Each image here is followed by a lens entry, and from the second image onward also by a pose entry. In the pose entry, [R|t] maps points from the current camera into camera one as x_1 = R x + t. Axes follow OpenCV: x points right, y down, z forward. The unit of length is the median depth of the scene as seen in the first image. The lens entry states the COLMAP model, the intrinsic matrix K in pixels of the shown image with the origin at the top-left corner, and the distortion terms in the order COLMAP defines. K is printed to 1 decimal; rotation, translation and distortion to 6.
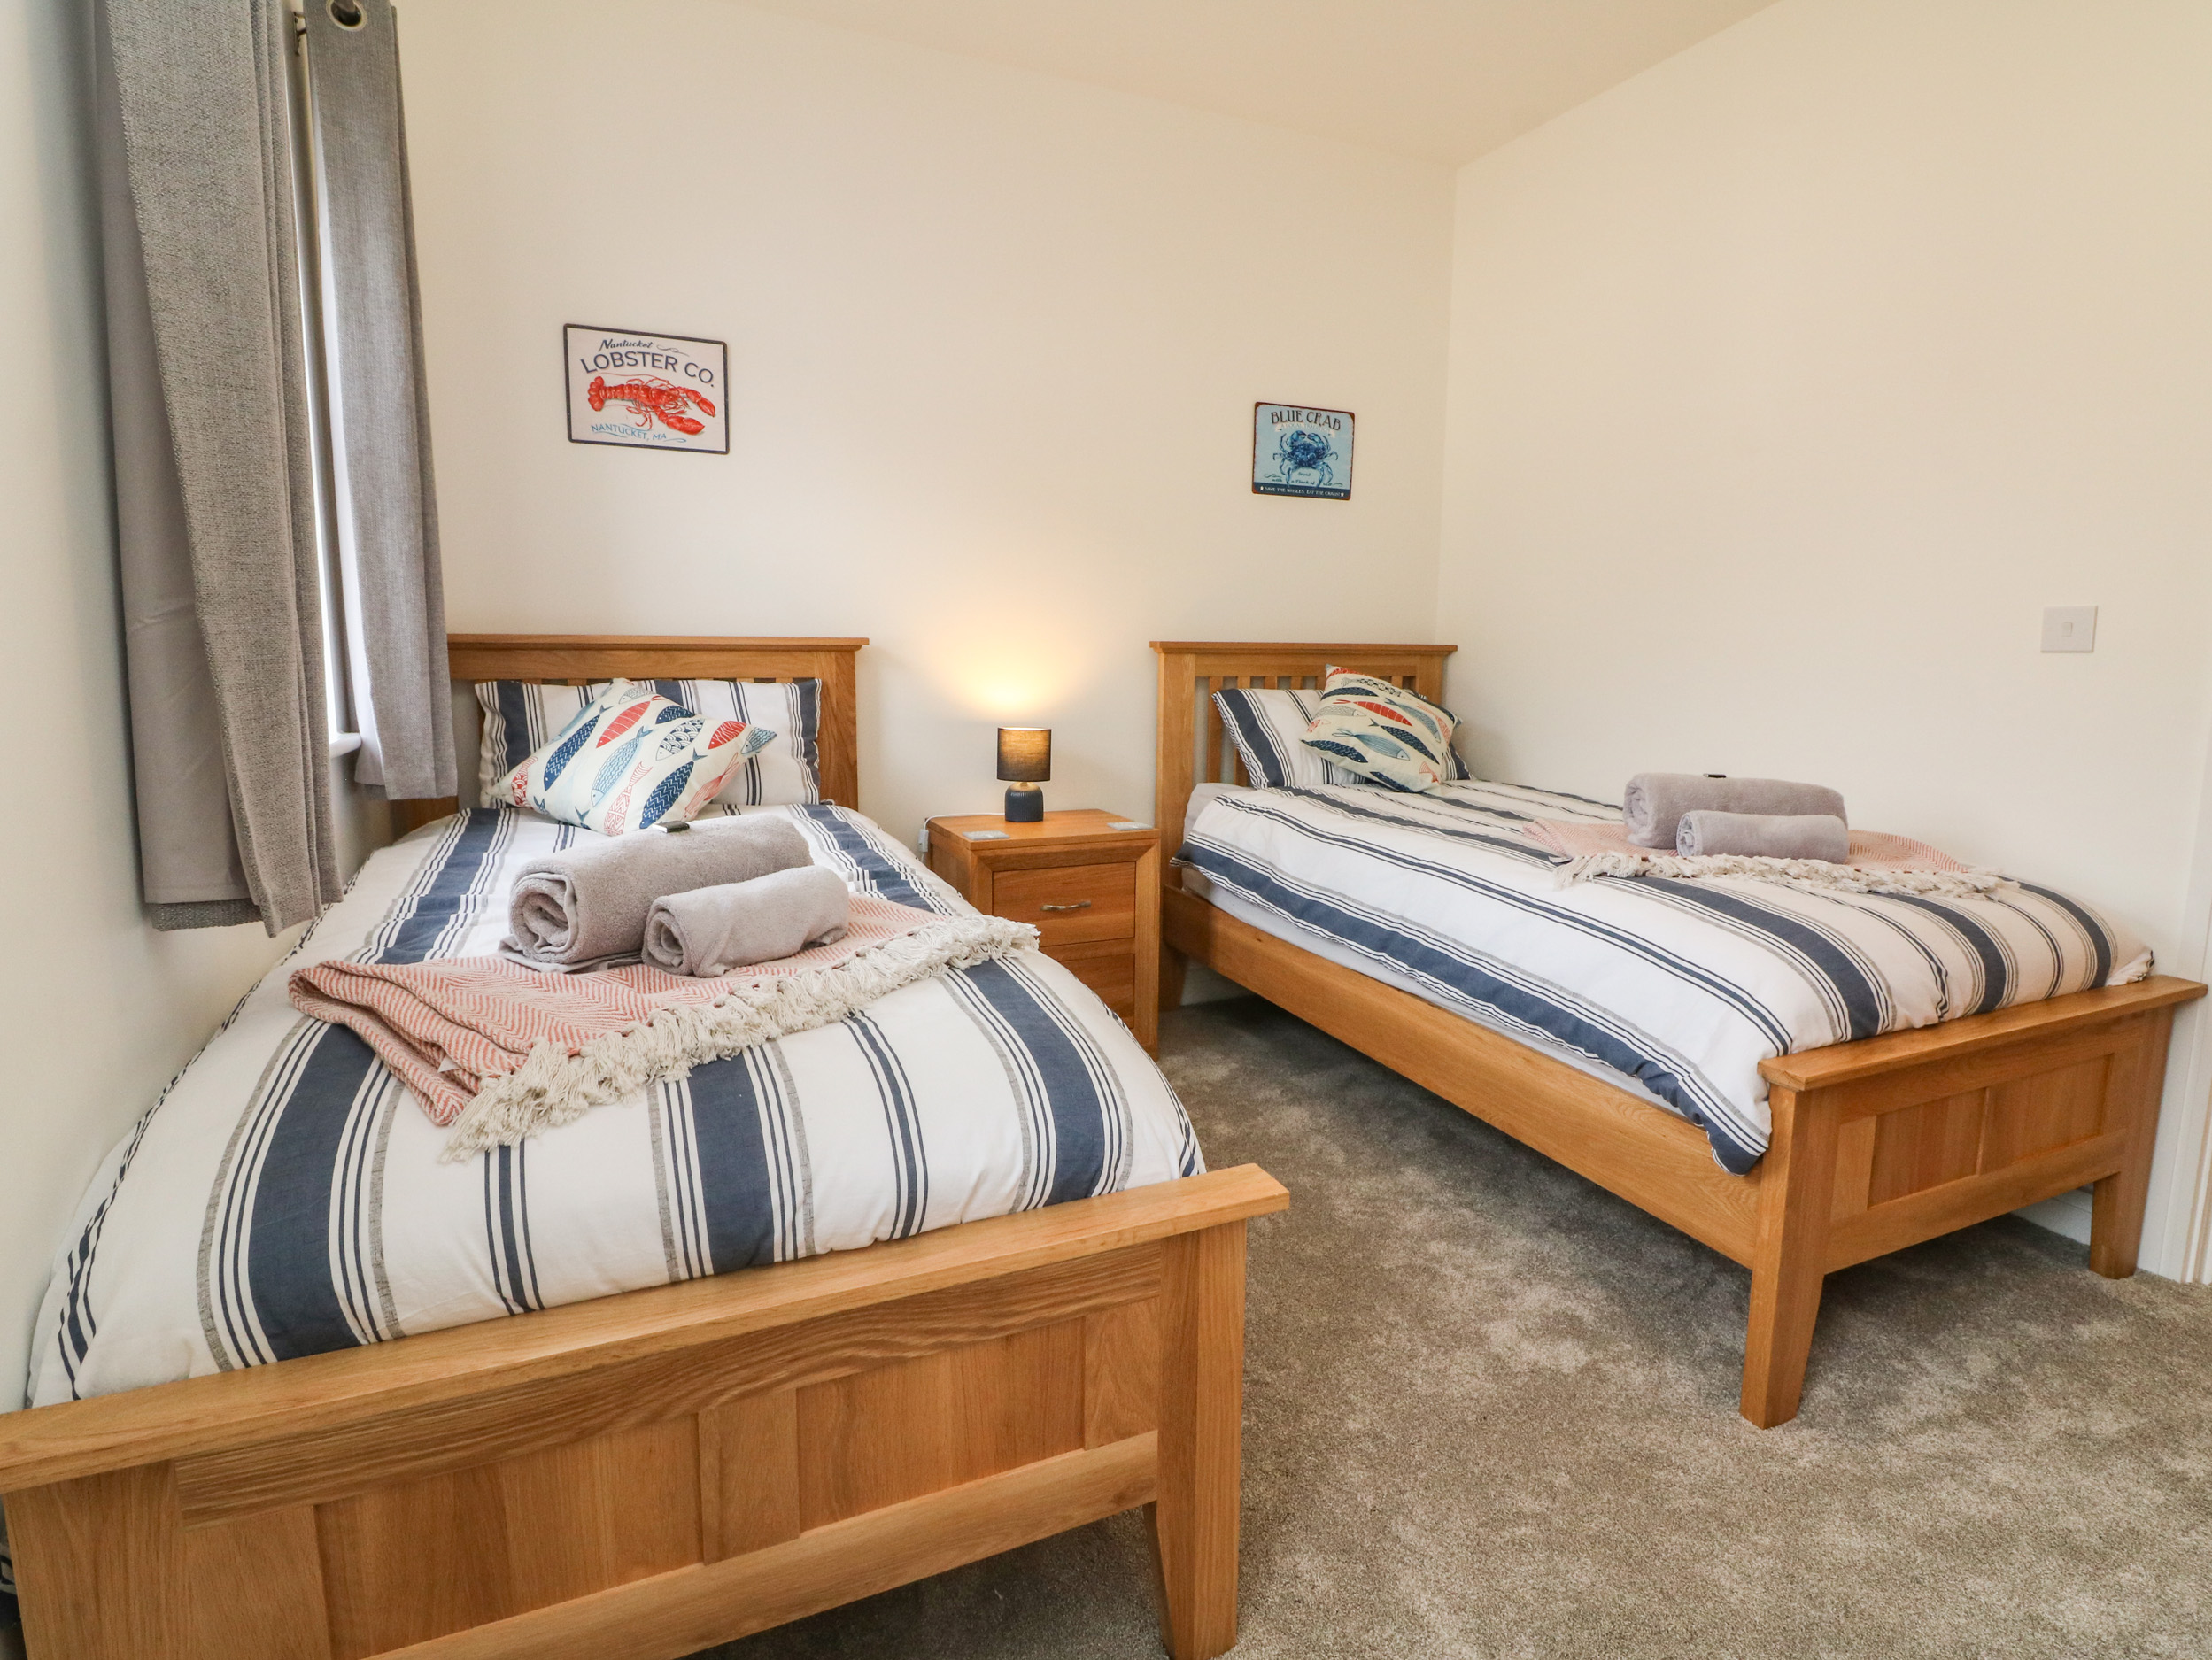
lens RADIAL K [[1141.5, 0, 1117.2], [0, 1141.5, 792.2], [0, 0, 1]] dist [0.002485, -0.015567]
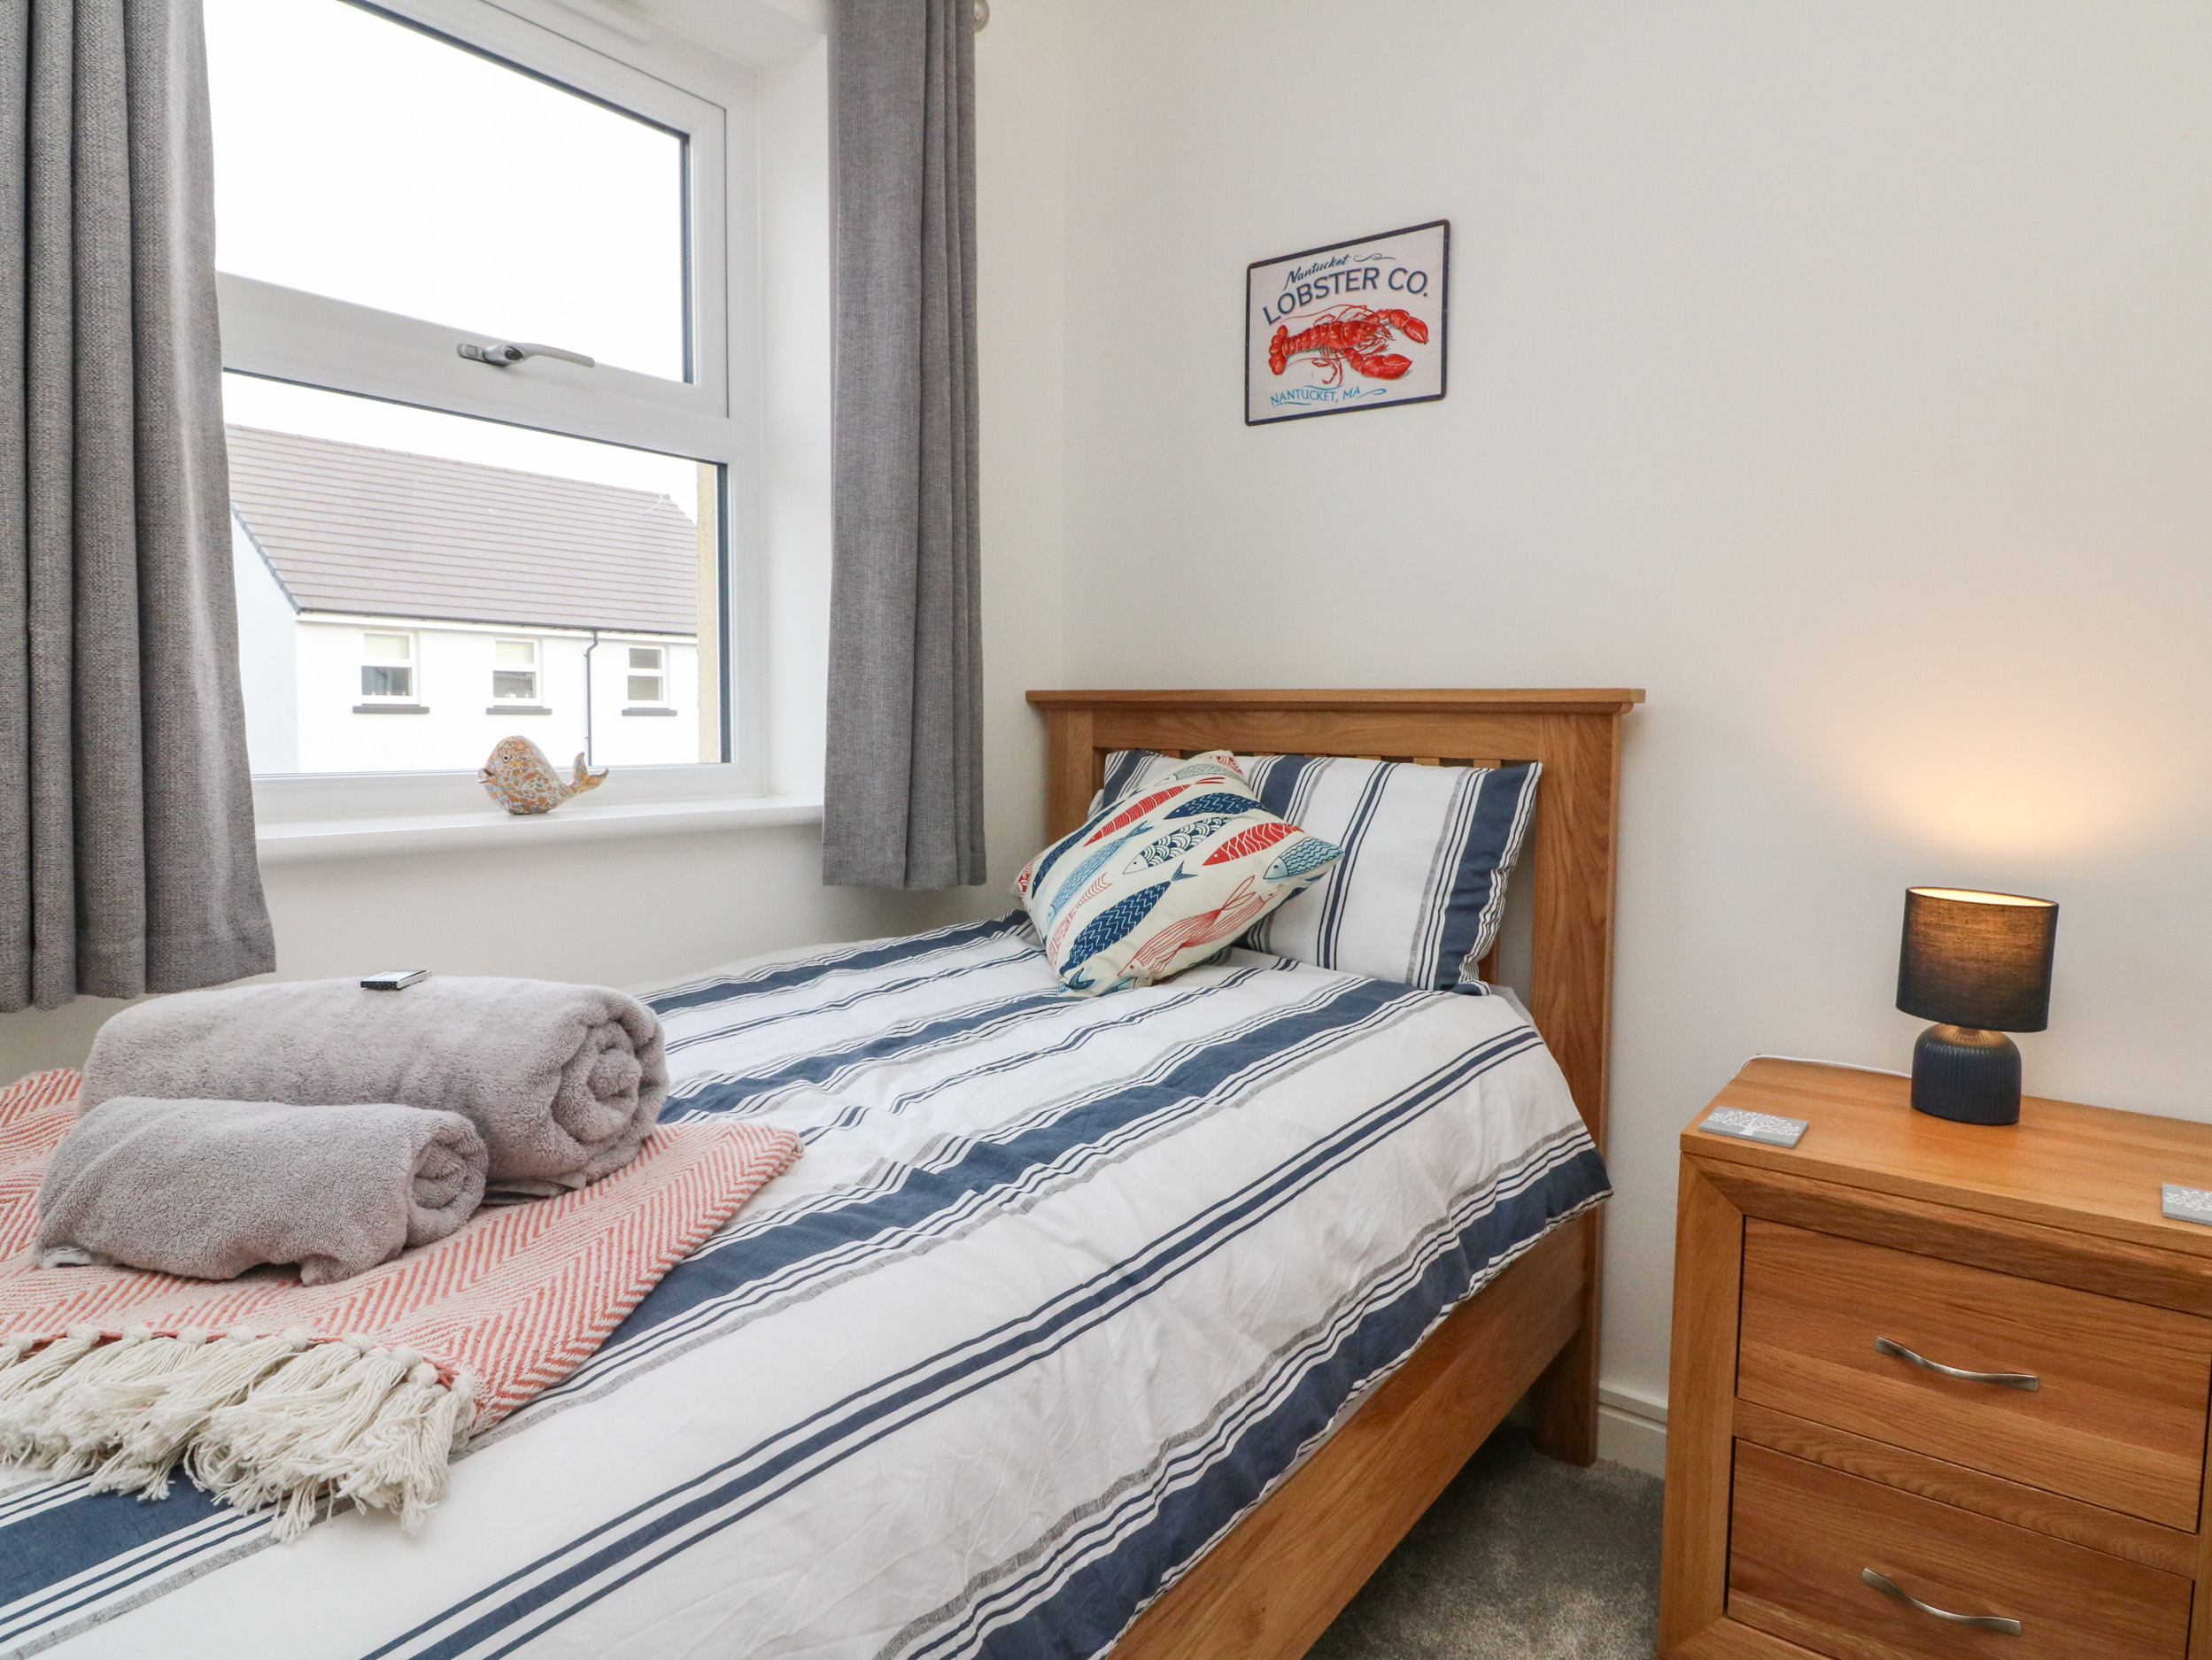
lens RADIAL K [[1283.9, 0, 1106.4], [0, 1283.9, 790.7], [0, 0, 1]] dist [-0.005666, -0.001622]
pose [[0.478480, 0.048669, -0.876749, 0.198180], [-0.121645, 0.992509, -0.011293, -0.056330], [0.869632, 0.112056, 0.480816, 0.546822]]
